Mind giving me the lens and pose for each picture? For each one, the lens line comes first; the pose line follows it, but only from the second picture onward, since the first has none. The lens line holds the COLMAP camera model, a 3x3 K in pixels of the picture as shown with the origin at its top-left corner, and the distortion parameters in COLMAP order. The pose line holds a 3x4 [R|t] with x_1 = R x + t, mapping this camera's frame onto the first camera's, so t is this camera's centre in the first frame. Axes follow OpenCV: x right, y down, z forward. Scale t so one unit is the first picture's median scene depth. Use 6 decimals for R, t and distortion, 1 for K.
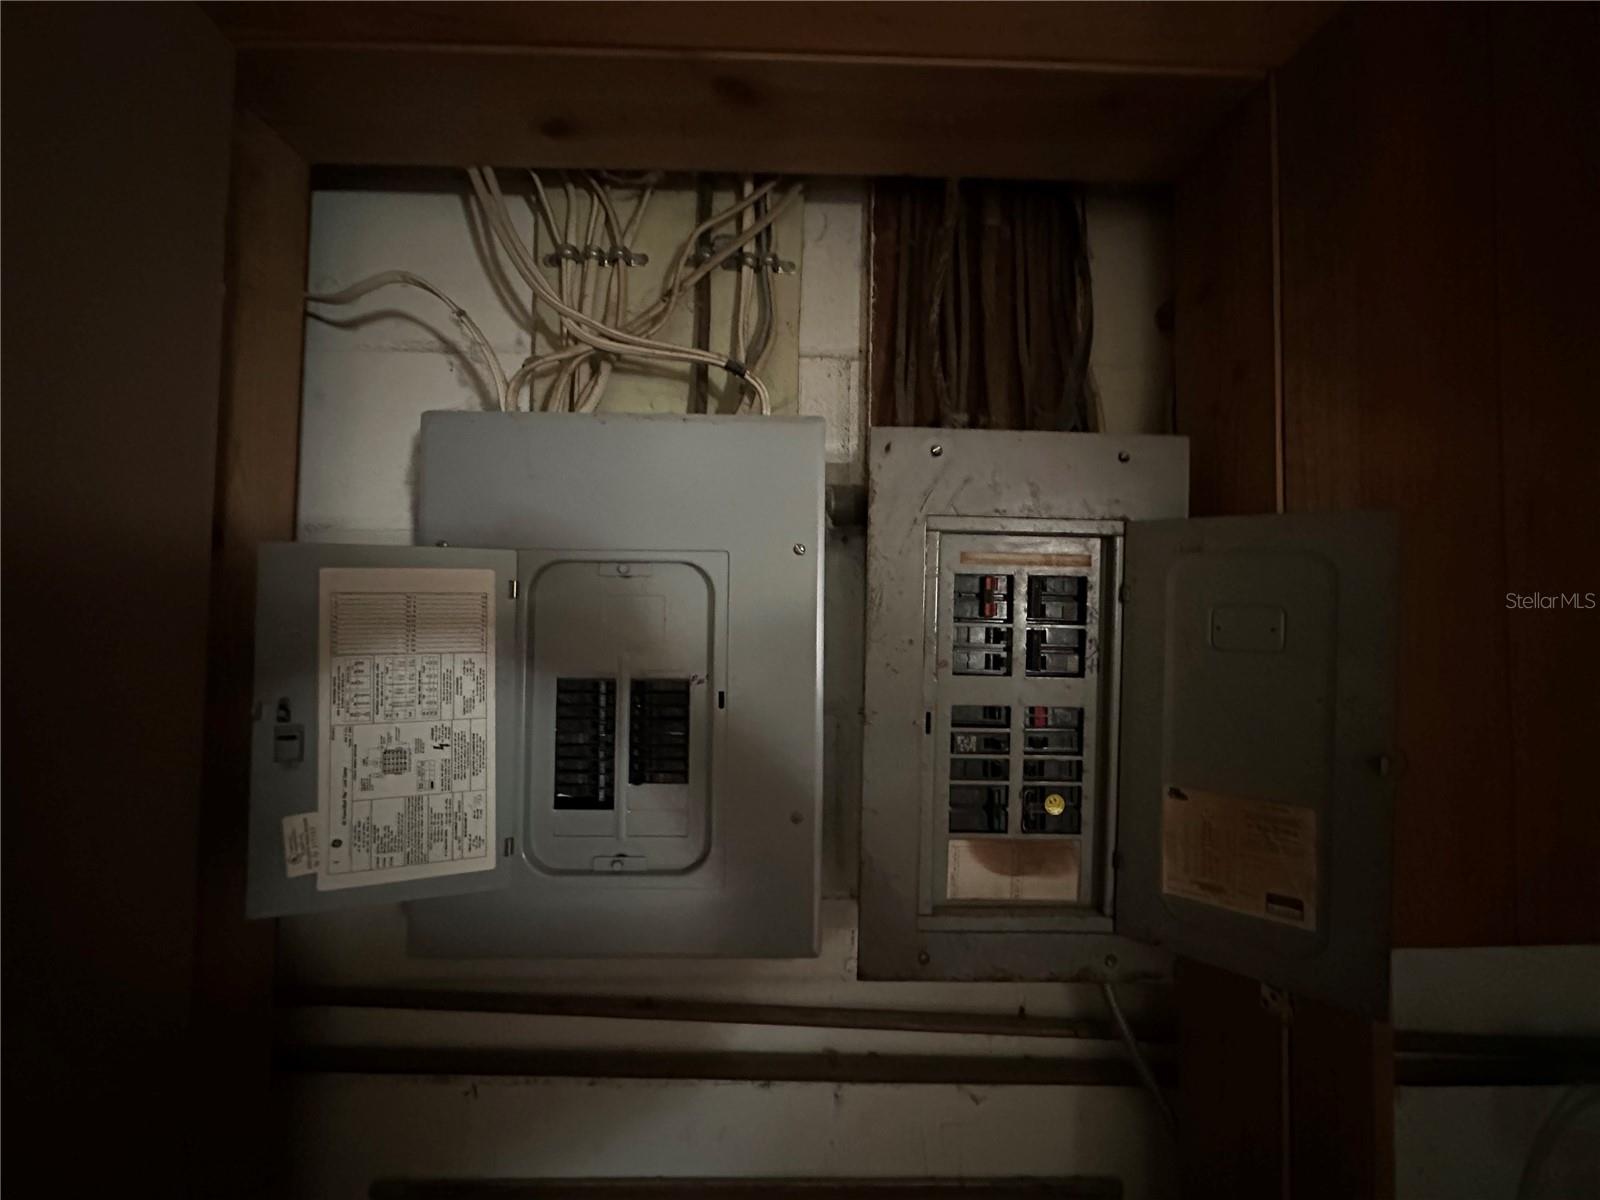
lens RADIAL K [[638.1, 0, 804.5], [0, 638.1, 609.4], [0, 0, 1]] dist [-0.003163, 0.000213]
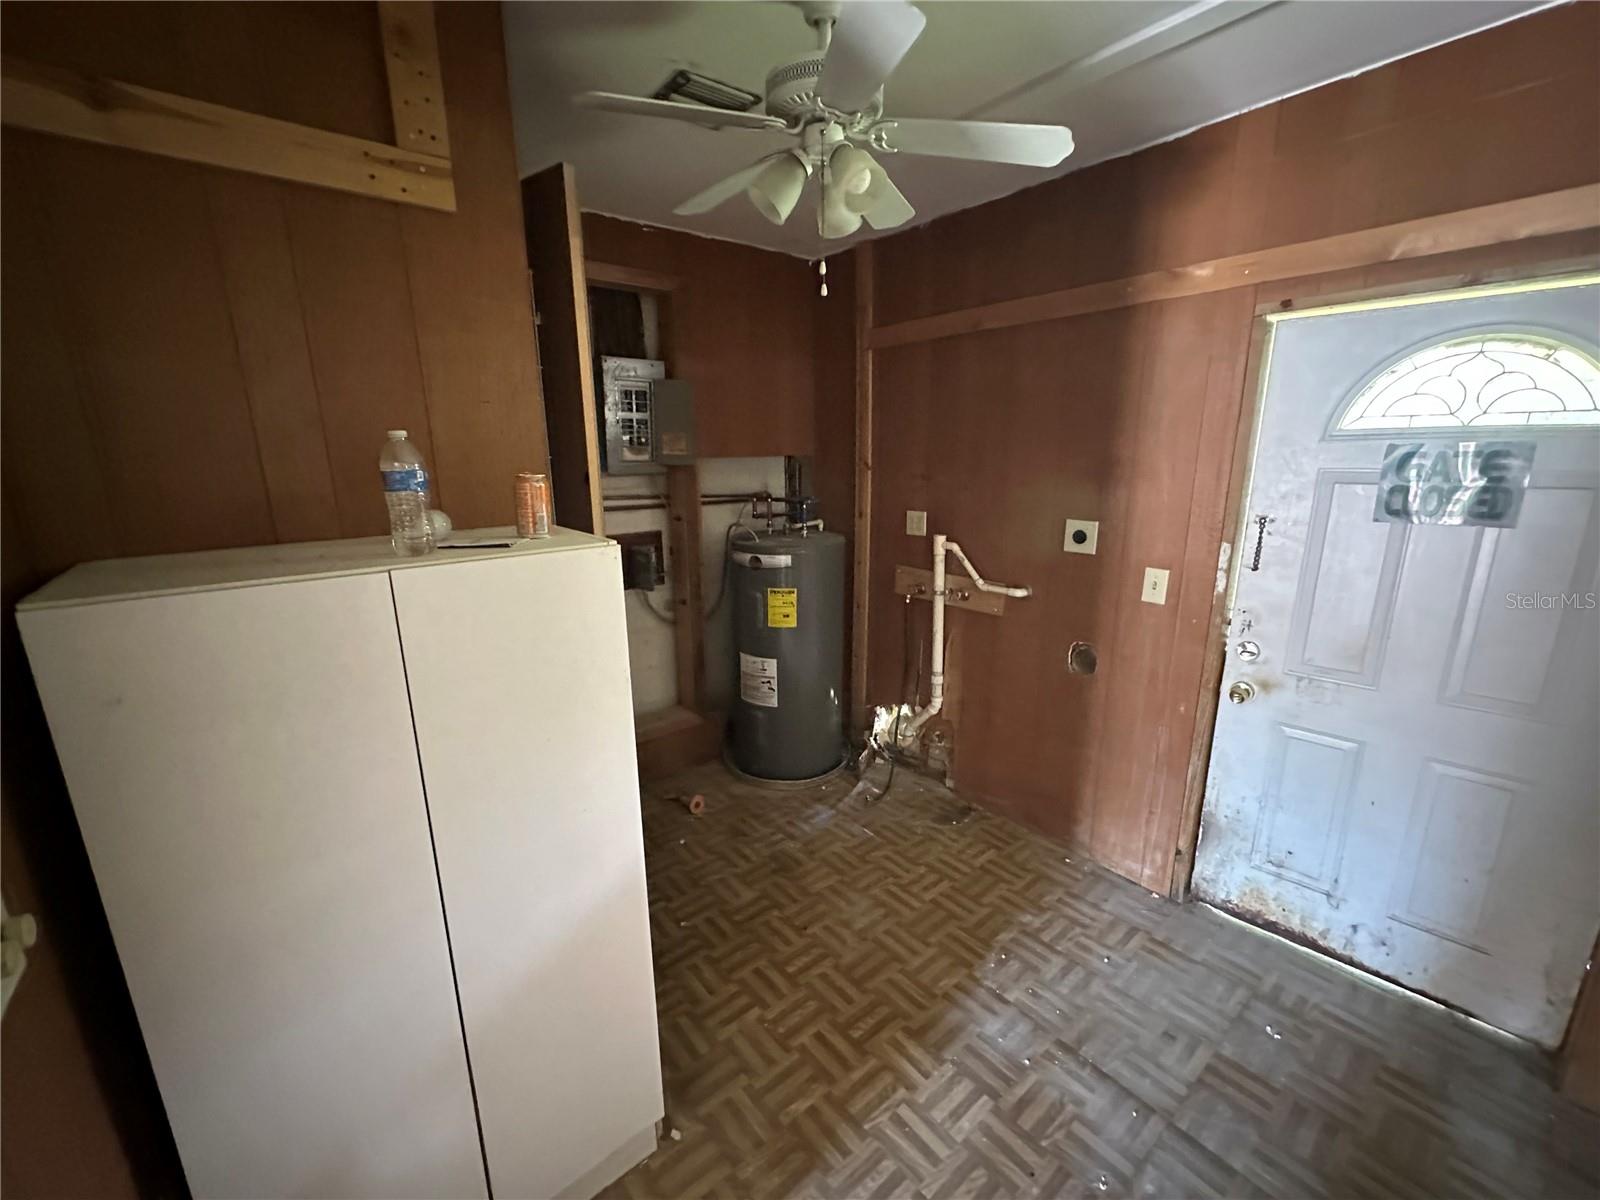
lens RADIAL K [[638.1, 0, 799.7], [0, 638.1, 599.1], [0, 0, 1]] dist [-0.003163, 0.000213]
pose [[0.788237, -0.157891, 0.594772, -1.750129], [0.006746, 0.968683, 0.248210, 0.283674], [-0.615335, -0.191636, 0.764616, -3.680973]]
